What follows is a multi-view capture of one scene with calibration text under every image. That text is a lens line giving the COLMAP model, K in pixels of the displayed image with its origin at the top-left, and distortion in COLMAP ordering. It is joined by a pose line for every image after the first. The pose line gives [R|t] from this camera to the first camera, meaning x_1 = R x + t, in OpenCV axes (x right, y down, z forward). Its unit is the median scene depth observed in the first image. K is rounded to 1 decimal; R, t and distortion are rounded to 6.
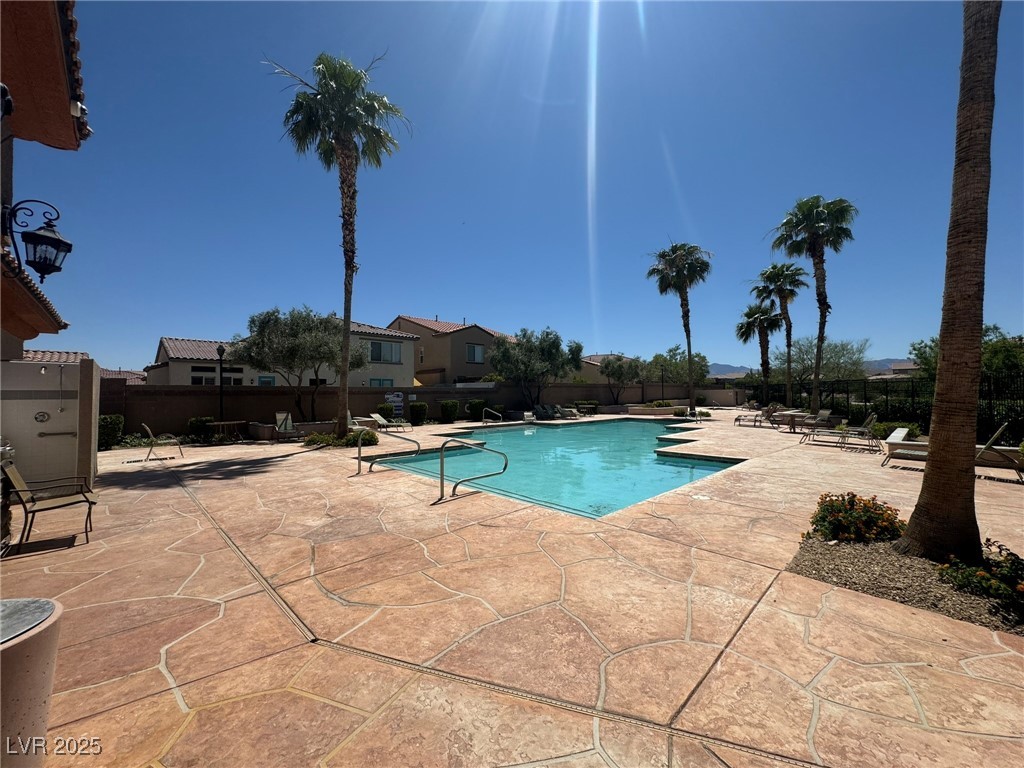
lens RADIAL K [[406.7, 0, 512.0], [0, 406.7, 384.0], [0, 0, 1]] dist [0.000114, 0.000127]
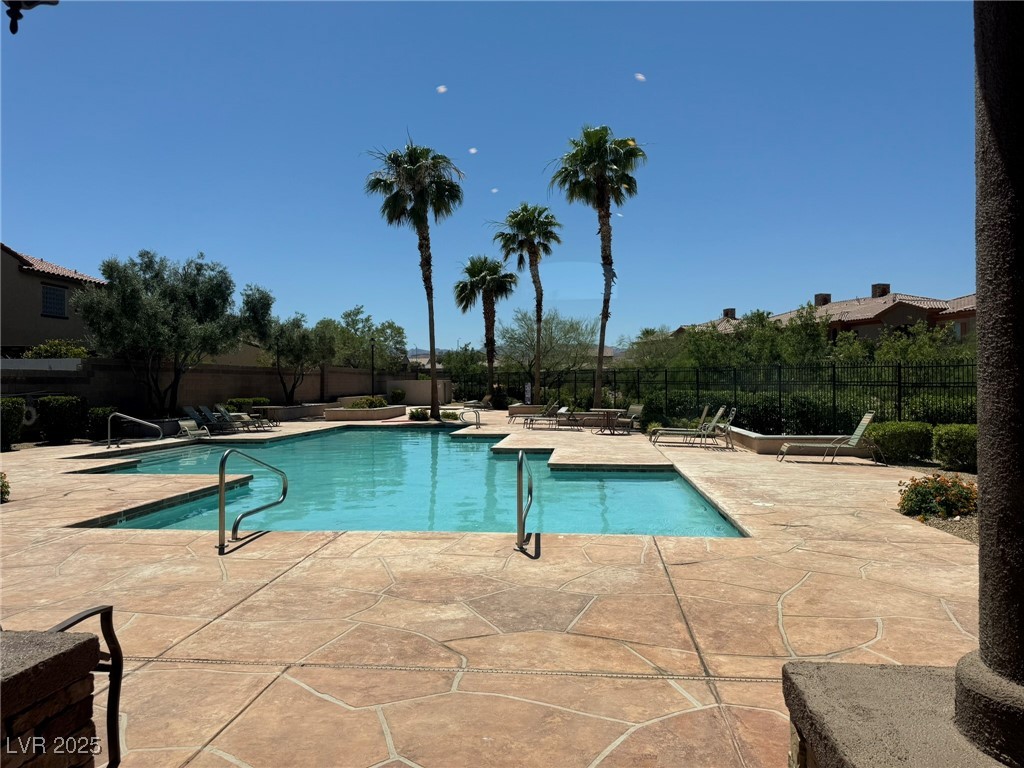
lens RADIAL K [[712.5, 0, 516.4], [0, 712.5, 383.0], [0, 0, 1]] dist [0.127986, -0.188553]
pose [[0.766203, 0.005253, 0.642577, -0.242413], [-0.016803, 0.999788, 0.011863, 0.005735], [-0.642378, -0.019886, 0.766130, 0.052489]]
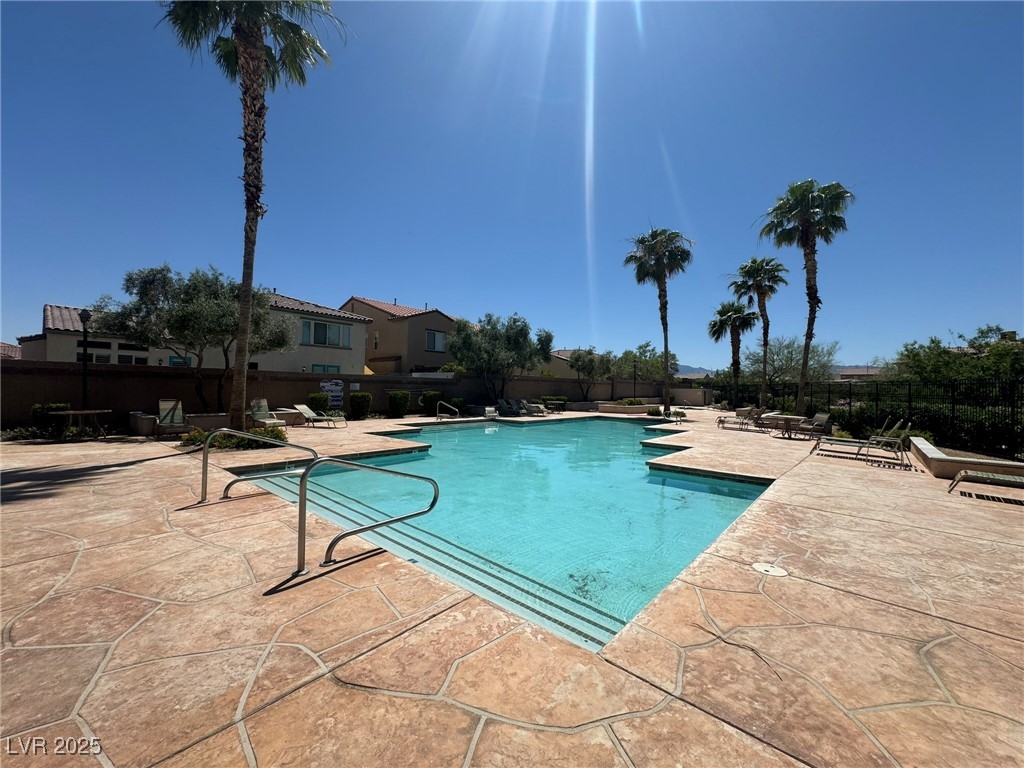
lens RADIAL K [[406.7, 0, 512.0], [0, 406.7, 384.0], [0, 0, 1]] dist [0.000114, 0.000127]
pose [[0.996149, 0.029972, 0.082399, 0.013928], [-0.031152, 0.999429, 0.013065, 0.006448], [-0.081960, -0.015581, 0.996514, 0.127998]]
